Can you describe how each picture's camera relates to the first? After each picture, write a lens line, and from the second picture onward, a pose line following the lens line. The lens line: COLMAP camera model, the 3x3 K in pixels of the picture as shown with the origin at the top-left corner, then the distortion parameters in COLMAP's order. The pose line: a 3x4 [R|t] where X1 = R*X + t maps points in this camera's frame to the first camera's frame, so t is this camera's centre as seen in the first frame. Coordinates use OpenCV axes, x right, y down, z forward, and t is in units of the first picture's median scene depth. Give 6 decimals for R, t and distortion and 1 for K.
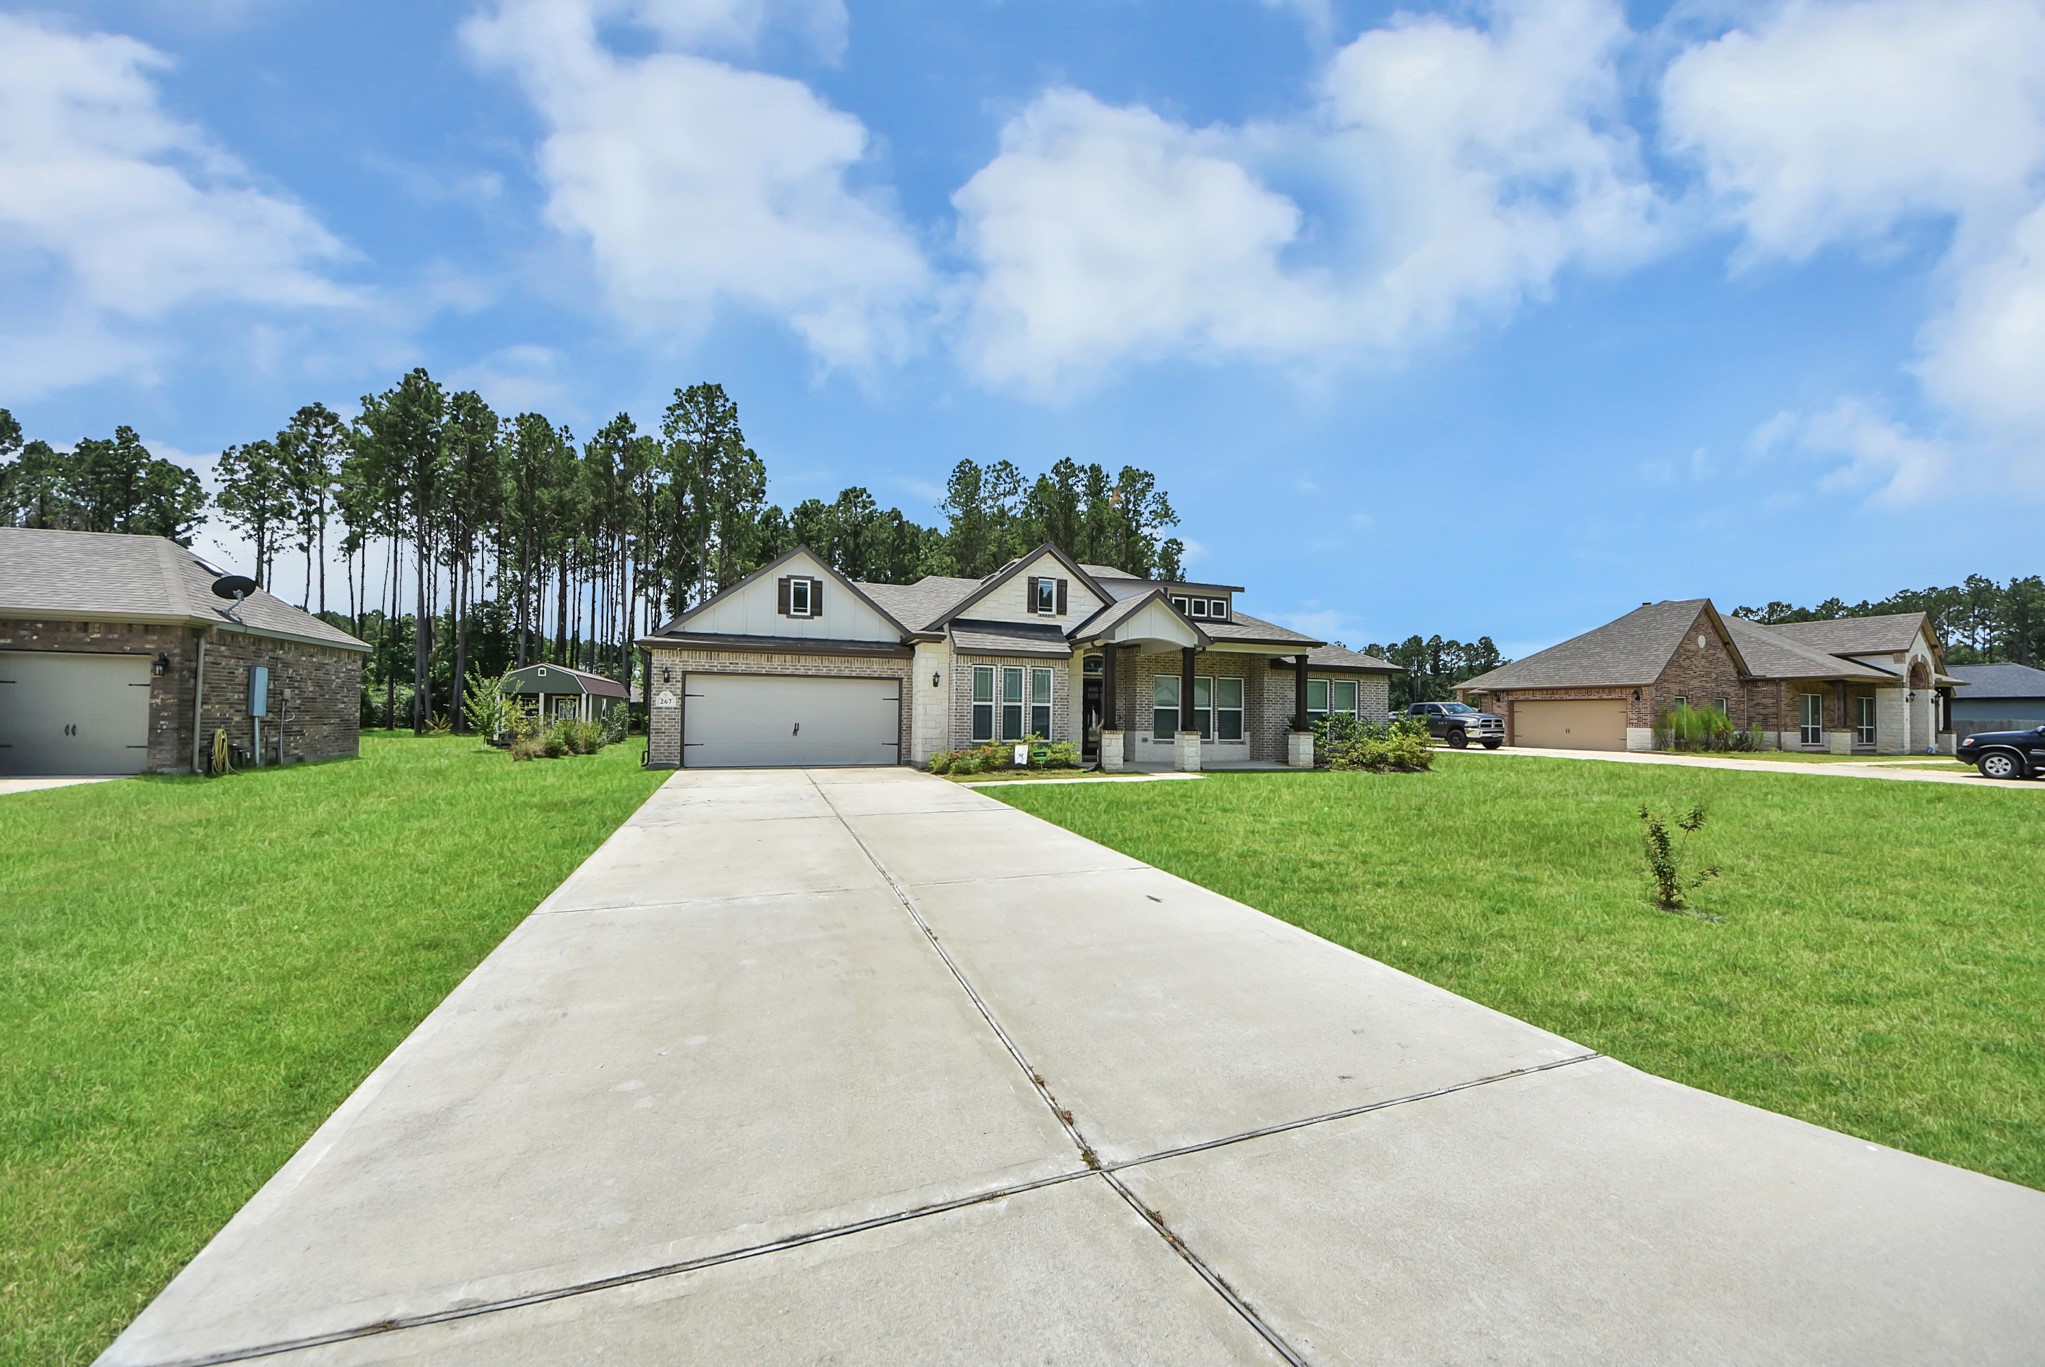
lens RADIAL K [[736.5, 0, 1041.2], [0, 736.5, 694.8], [0, 0, 1]] dist [0.013476, -0.014986]
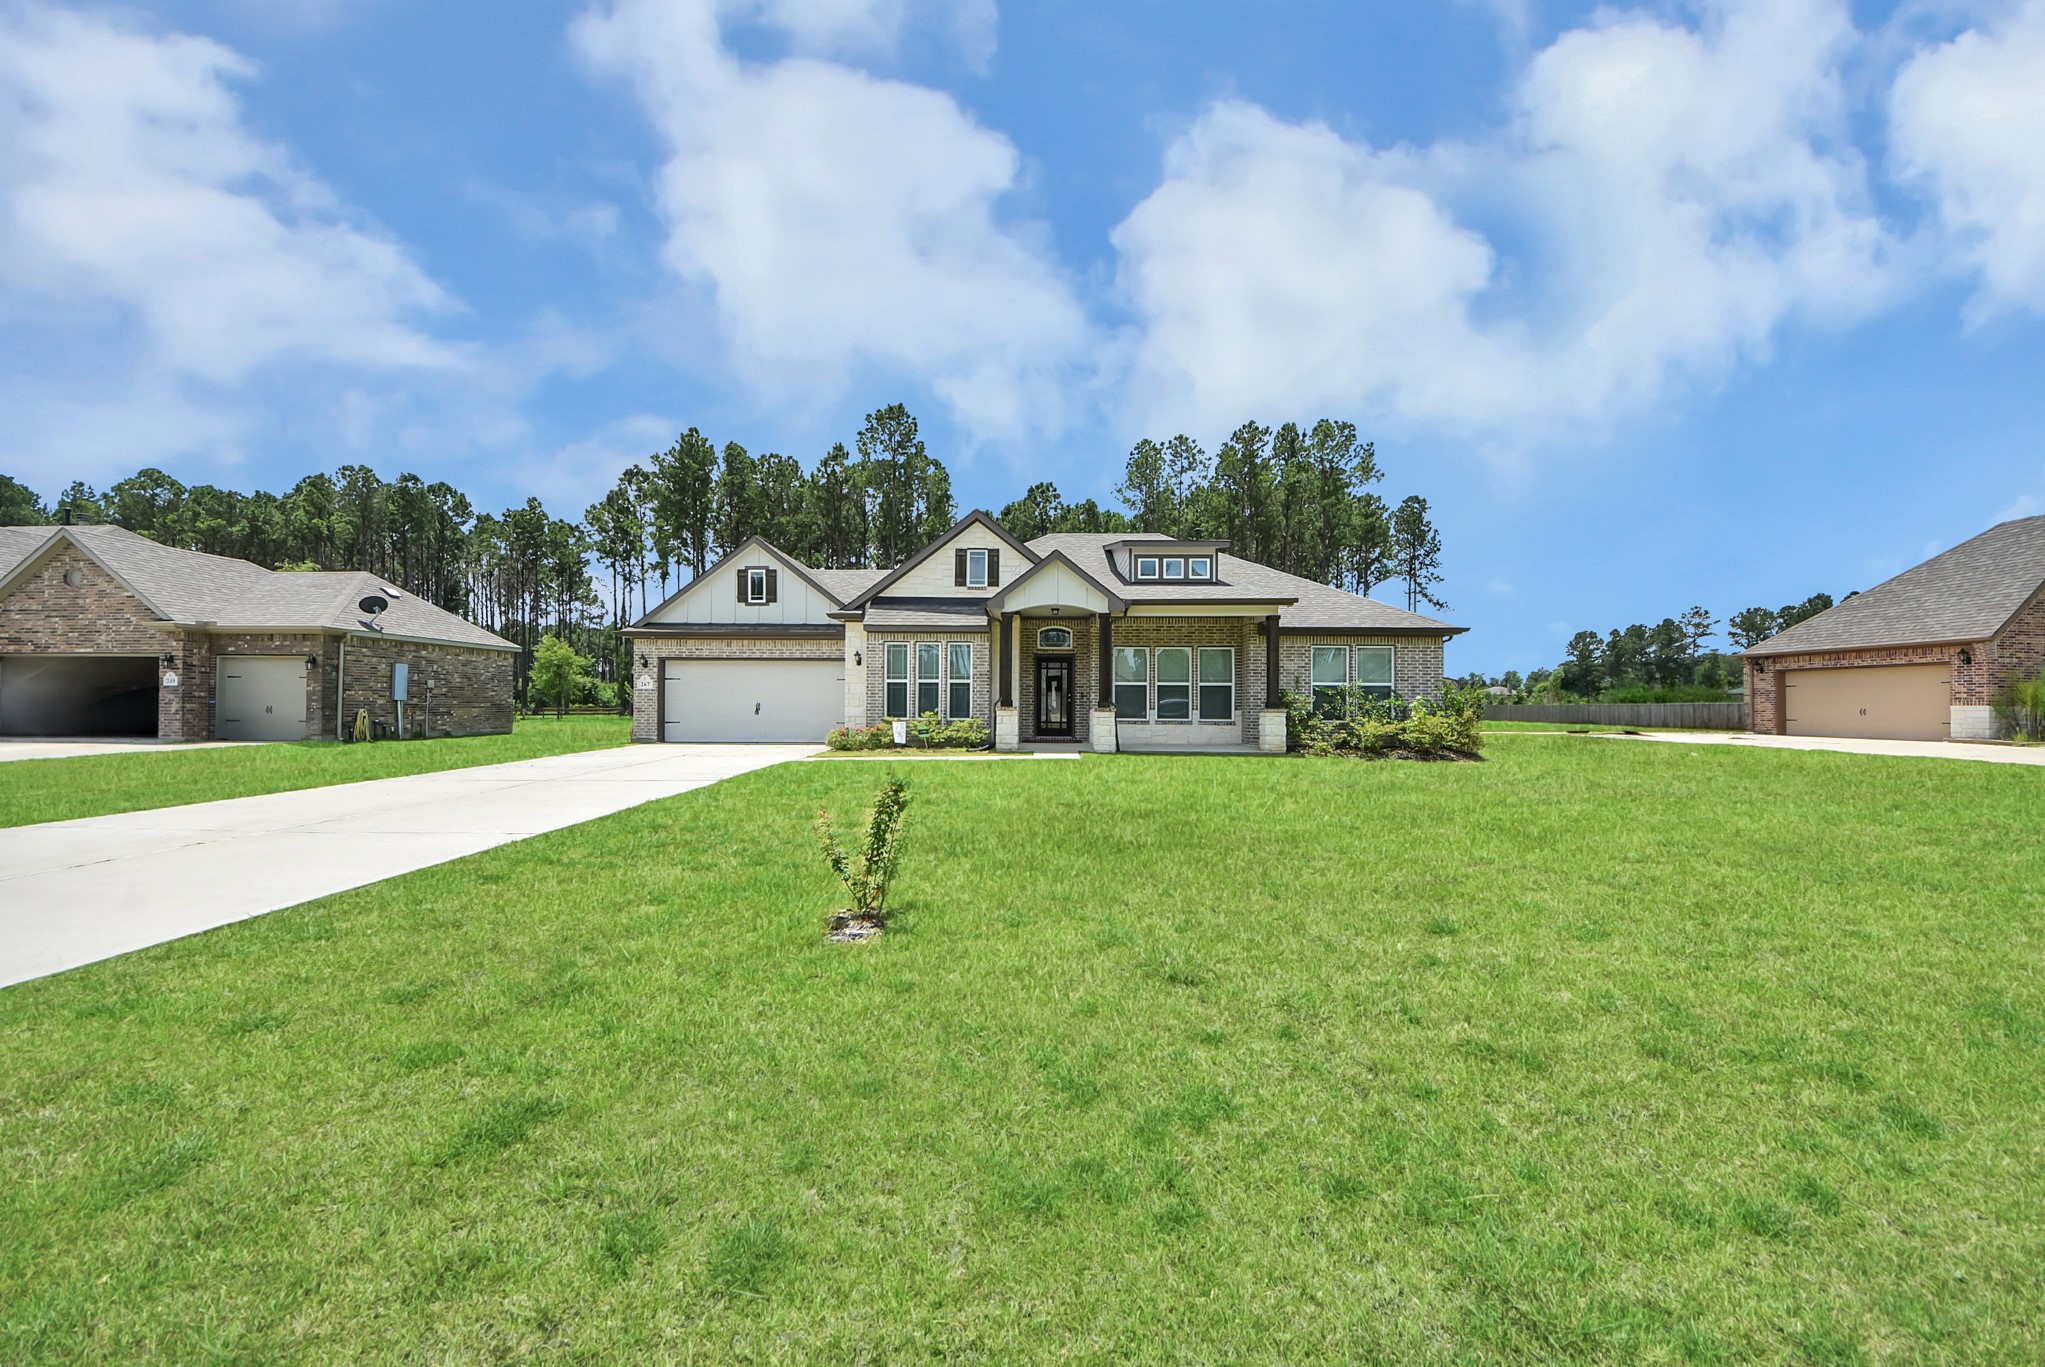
lens RADIAL K [[736.5, 0, 1041.2], [0, 736.5, 694.8], [0, 0, 1]] dist [0.013476, -0.014986]
pose [[0.929648, -0.013156, -0.368214, 0.418580], [0.017545, 0.999809, 0.008574, 0.022667], [0.368031, -0.014432, 0.929701, 0.139184]]
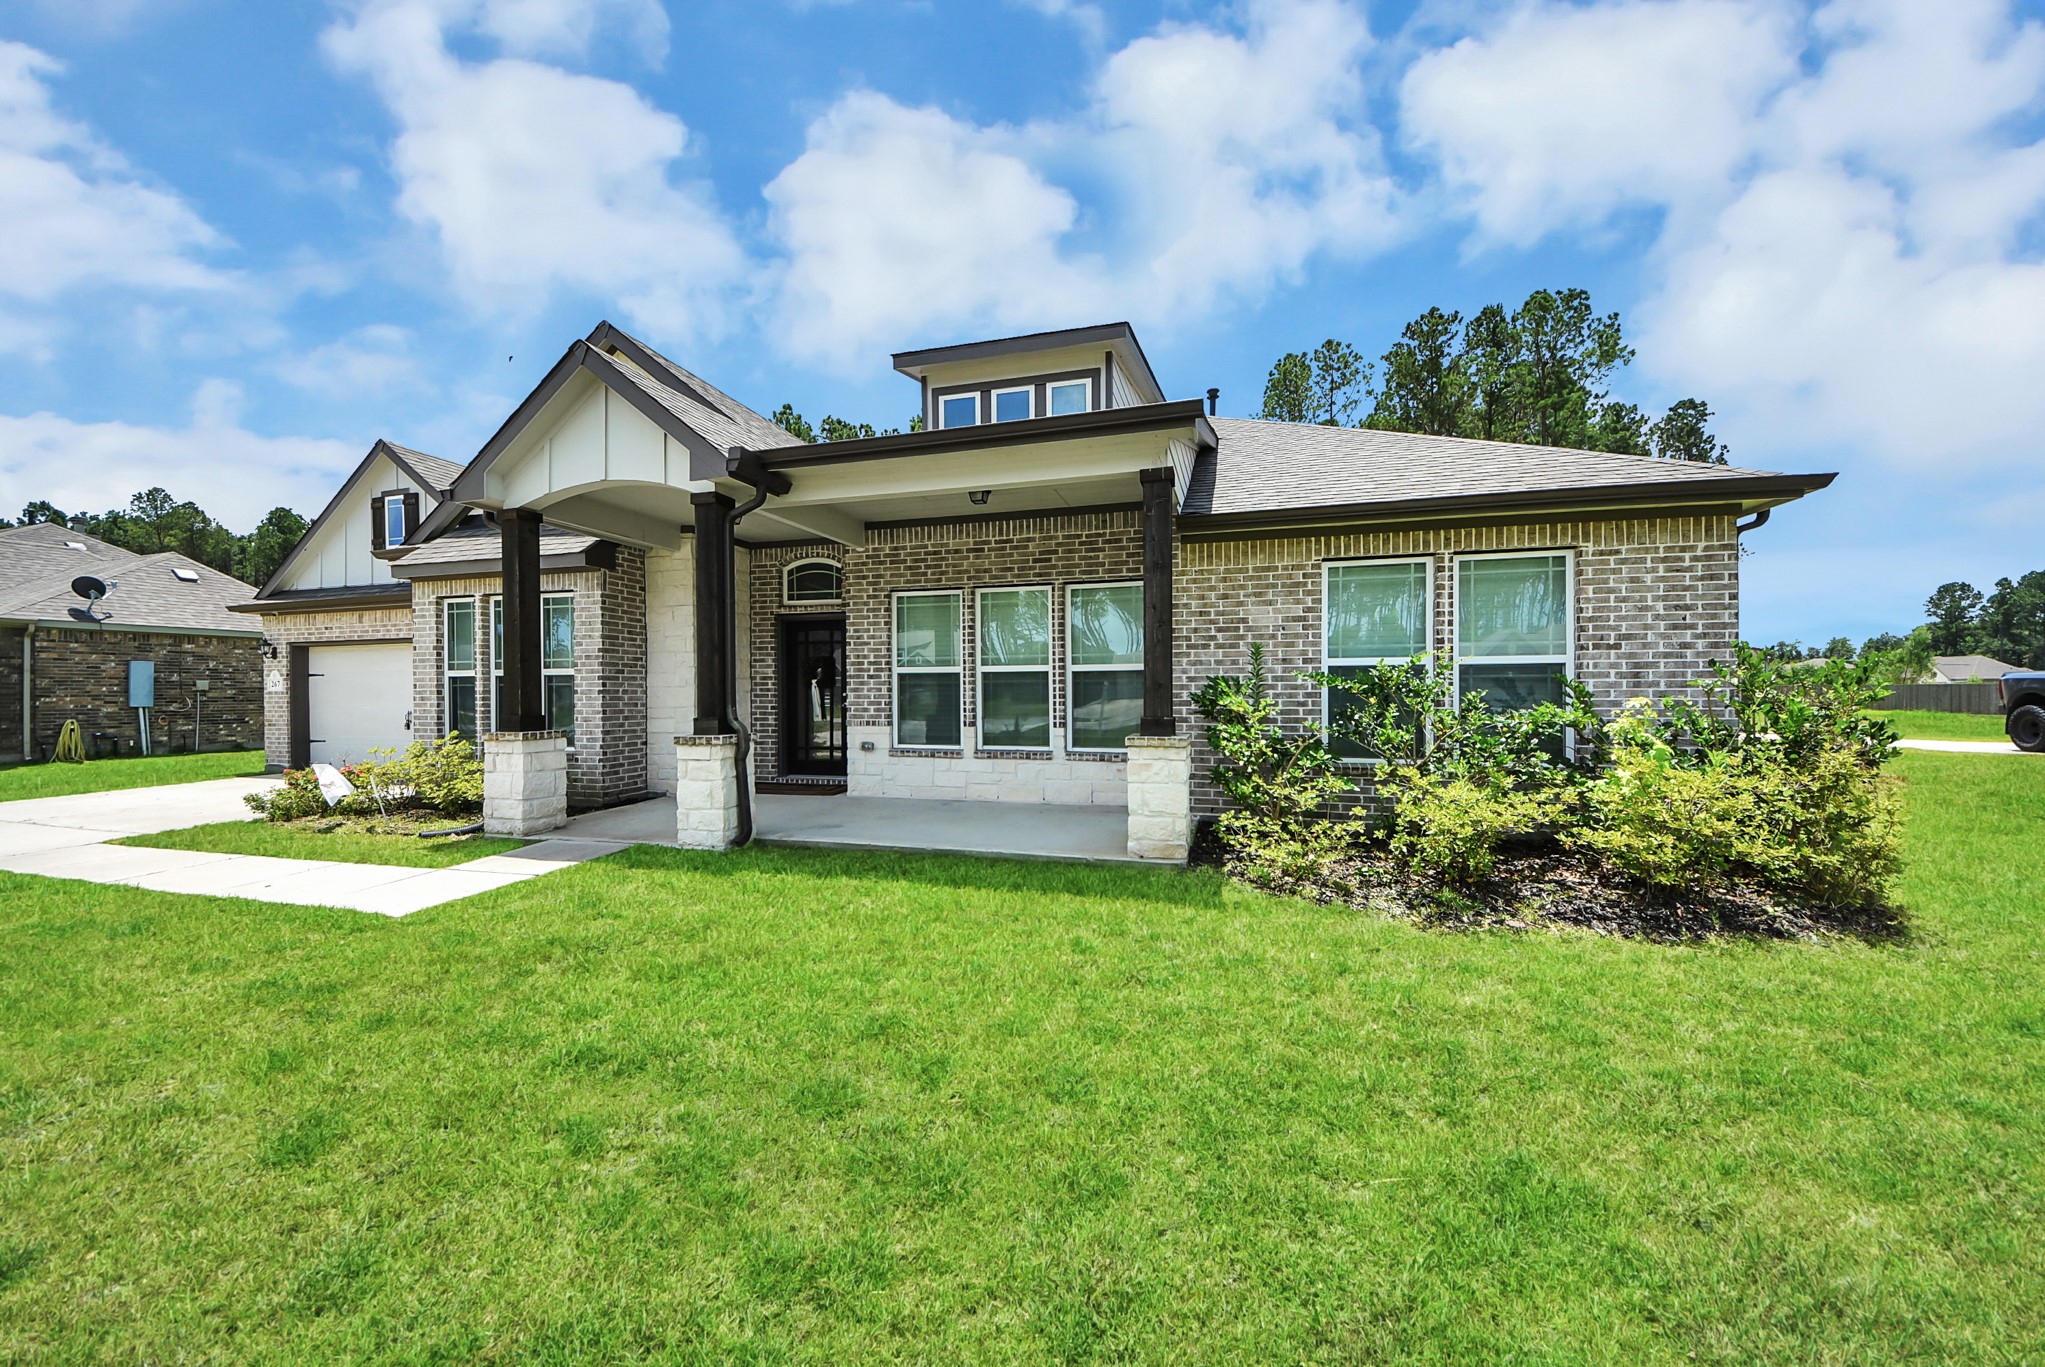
lens RADIAL K [[736.5, 0, 1041.2], [0, 736.5, 694.8], [0, 0, 1]] dist [0.013476, -0.014986]
pose [[0.804400, -0.013840, -0.593927, 0.490809], [0.034282, 0.999144, 0.023149, 0.025557], [0.593099, -0.038982, 0.804186, 0.742808]]
